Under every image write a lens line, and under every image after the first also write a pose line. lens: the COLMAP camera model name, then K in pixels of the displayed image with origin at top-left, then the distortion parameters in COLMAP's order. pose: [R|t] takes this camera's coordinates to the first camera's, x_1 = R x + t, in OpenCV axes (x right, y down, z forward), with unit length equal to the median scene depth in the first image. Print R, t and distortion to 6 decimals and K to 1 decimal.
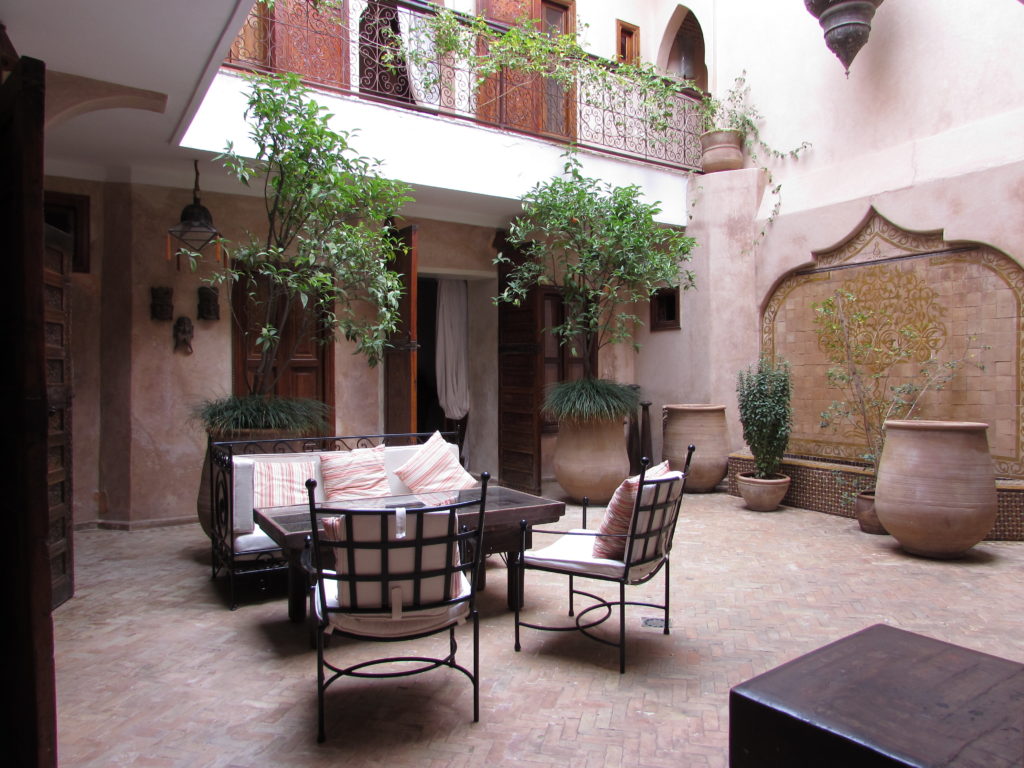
lens RADIAL K [[720.4, 0, 511.3], [0, 720.4, 382.7], [0, 0, 1]] dist [-0.043554, 0.019723]
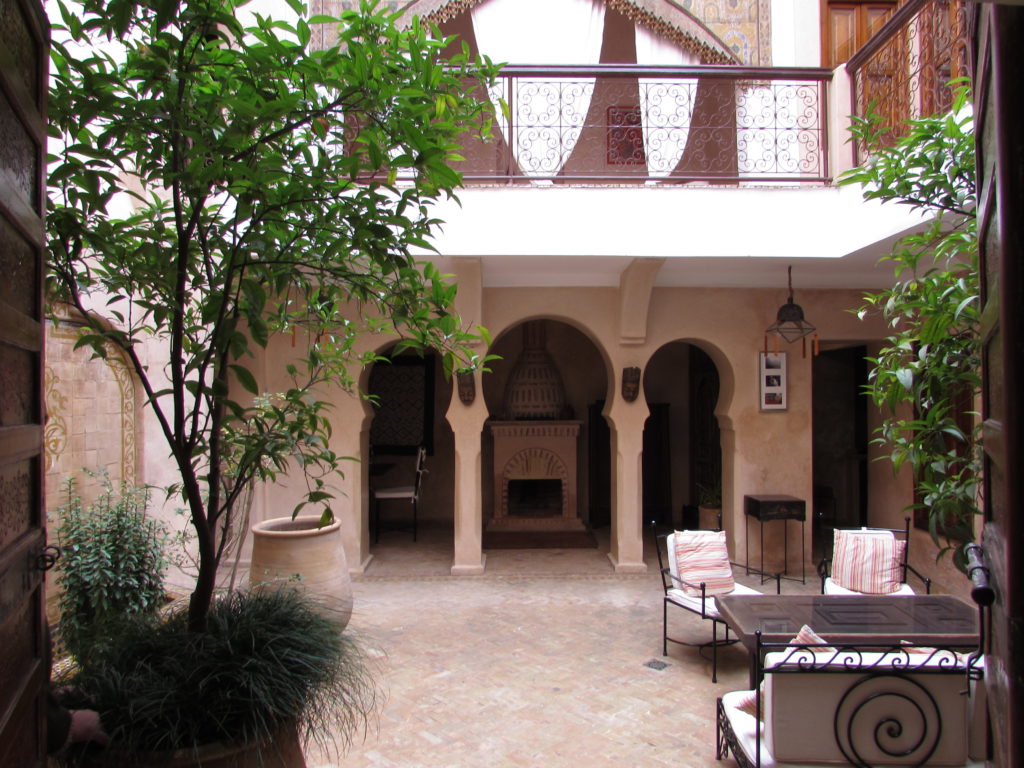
lens RADIAL K [[720.4, 0, 511.4], [0, 720.4, 386.8], [0, 0, 1]] dist [-0.043554, 0.019723]
pose [[-0.827447, 0.008003, 0.561487, -0.194868], [0.012245, 0.999918, 0.003792, -0.114655], [-0.561410, 0.010013, -0.827477, 1.365282]]
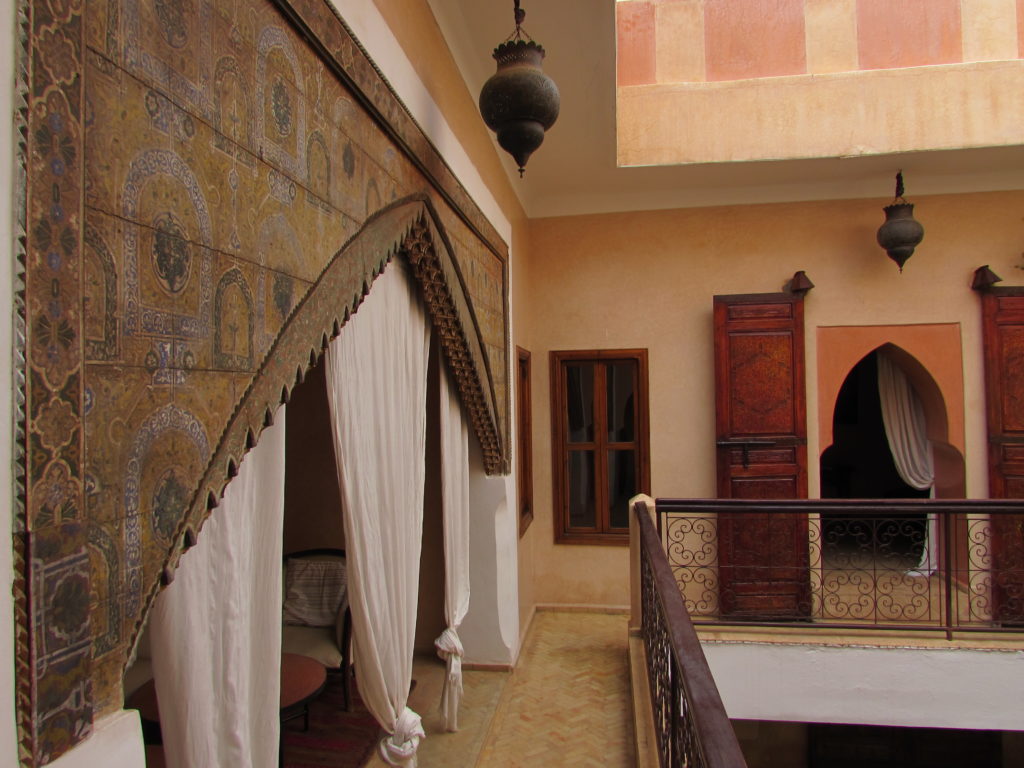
lens RADIAL K [[720.4, 0, 514.7], [0, 720.4, 384.5], [0, 0, 1]] dist [-0.043554, 0.019723]
pose [[-0.673329, -0.000624, -0.739343, 0.795091], [0.008939, 0.999920, -0.008984, -0.709959], [0.739289, -0.012658, -0.673269, 0.754182]]
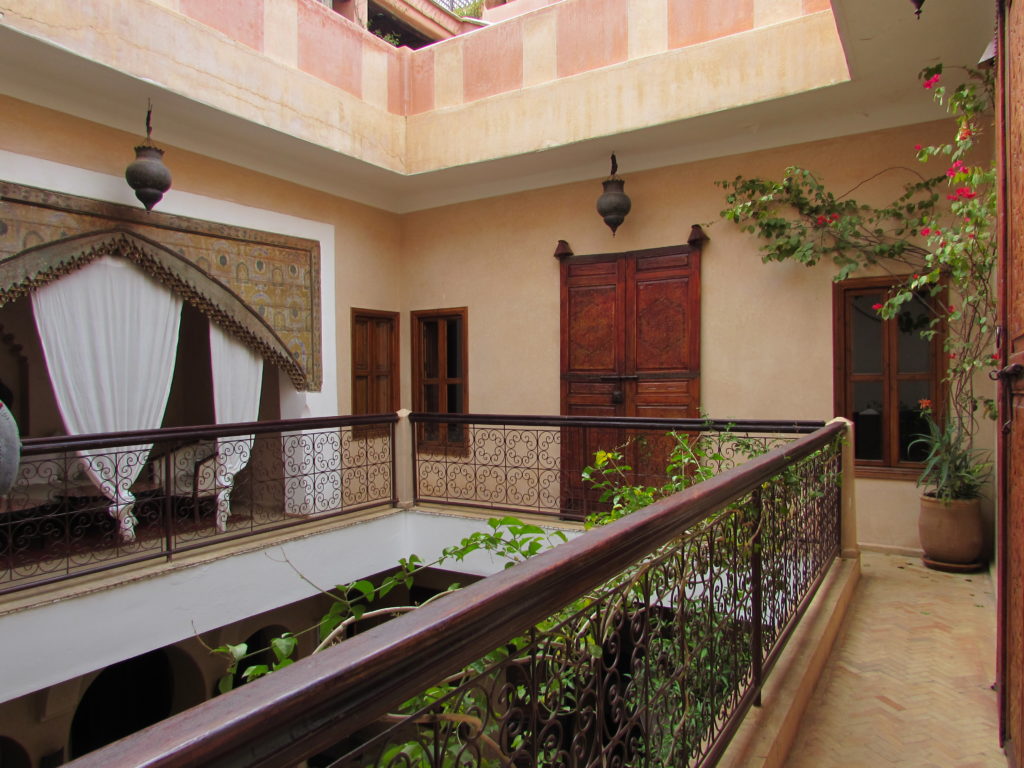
lens RADIAL K [[720.4, 0, 512.6], [0, 720.4, 384.1], [0, 0, 1]] dist [-0.043554, 0.019723]
pose [[-0.907689, 0.015782, -0.419346, 0.358704], [0.007789, 0.999754, 0.020766, -0.645264], [0.419571, 0.015583, -0.907589, 1.544171]]
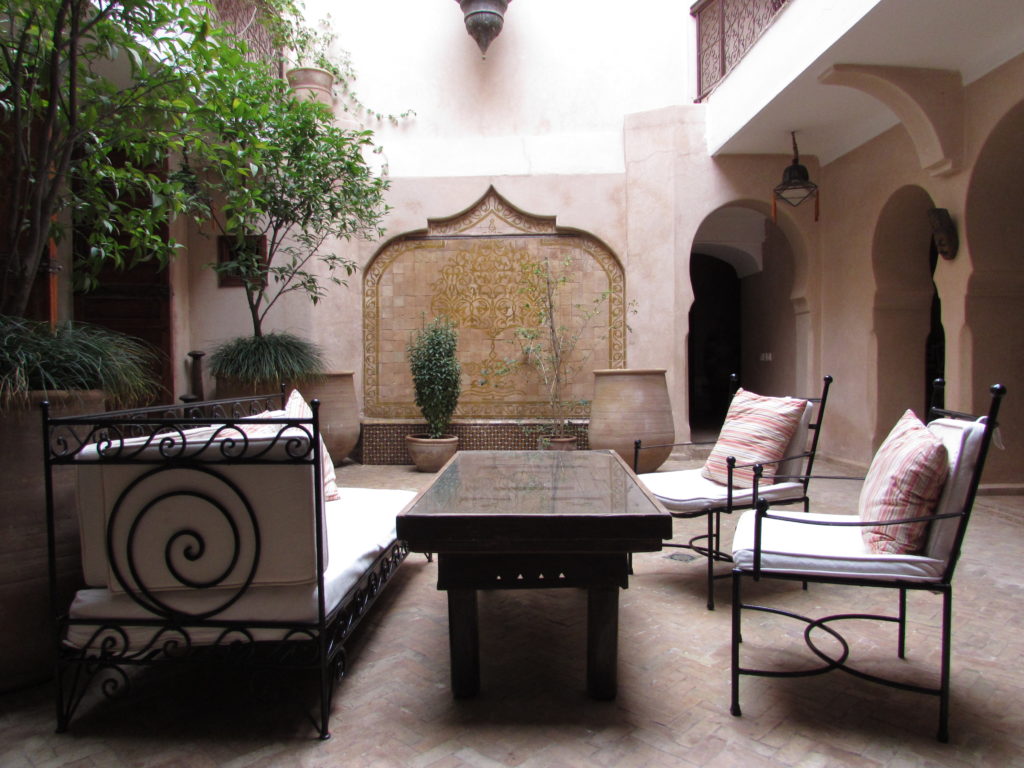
lens RADIAL K [[720.4, 0, 511.4], [0, 720.4, 387.4], [0, 0, 1]] dist [-0.043554, 0.019723]
pose [[0.545114, -0.028841, 0.837866, -0.461071], [0.014641, 0.999583, 0.024882, 0.042428], [-0.838234, -0.001296, 0.545309, 0.397192]]
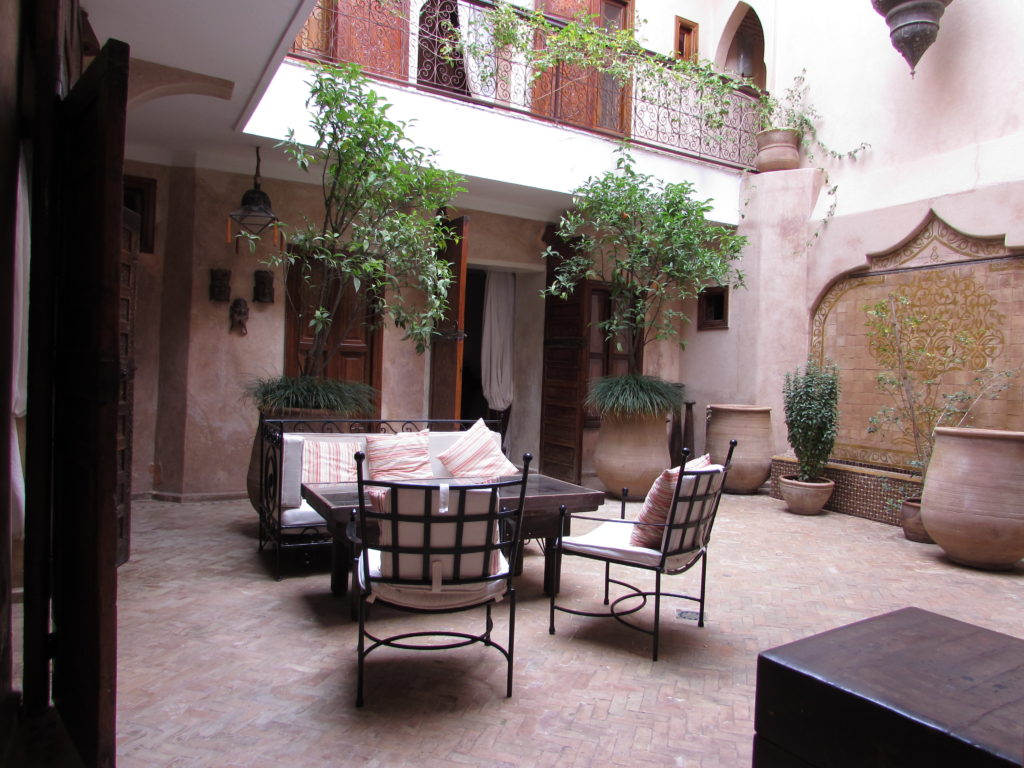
lens RADIAL K [[720.4, 0, 512.1], [0, 720.4, 382.8], [0, 0, 1]] dist [-0.043554, 0.019723]
pose [[0.997475, 0.039339, -0.059123, -0.000810], [-0.039072, 0.999220, 0.005667, 0.007902], [0.059300, -0.003343, 0.998235, -0.009969]]
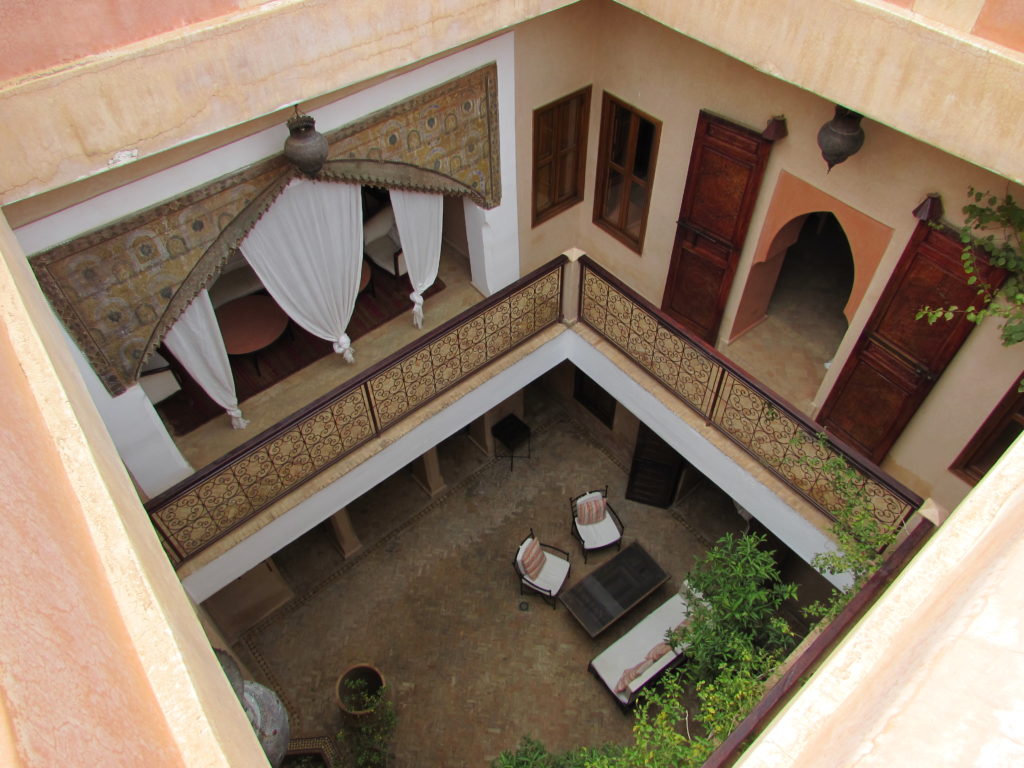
lens RADIAL K [[720.4, 0, 511.6], [0, 720.4, 385.4], [0, 0, 1]] dist [-0.043554, 0.019723]
pose [[-0.994206, 0.090928, -0.057323, 0.204199], [0.014853, 0.644389, 0.764554, -1.462439], [0.106458, 0.759273, -0.642006, 1.313776]]
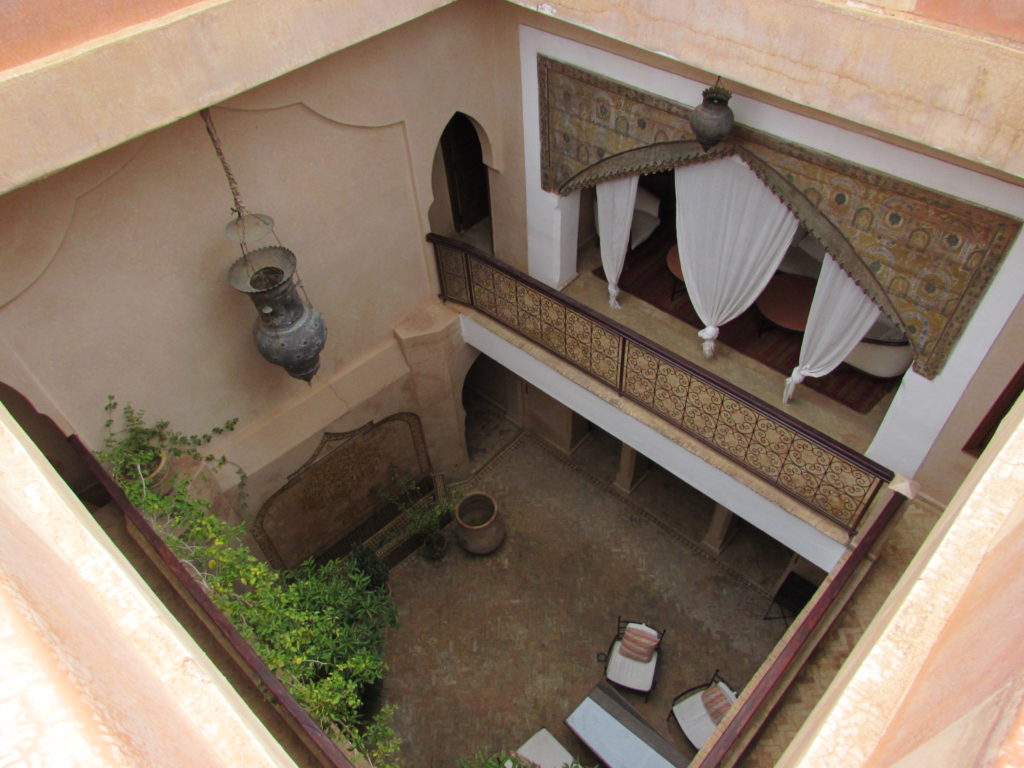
lens RADIAL K [[720.4, 0, 512.1], [0, 720.4, 386.3], [0, 0, 1]] dist [-0.043554, 0.019723]
pose [[-0.229220, -0.724377, 0.650182, -0.442227], [0.060578, 0.656056, 0.752277, -1.439925], [-0.971488, 0.211824, -0.106500, 0.852079]]
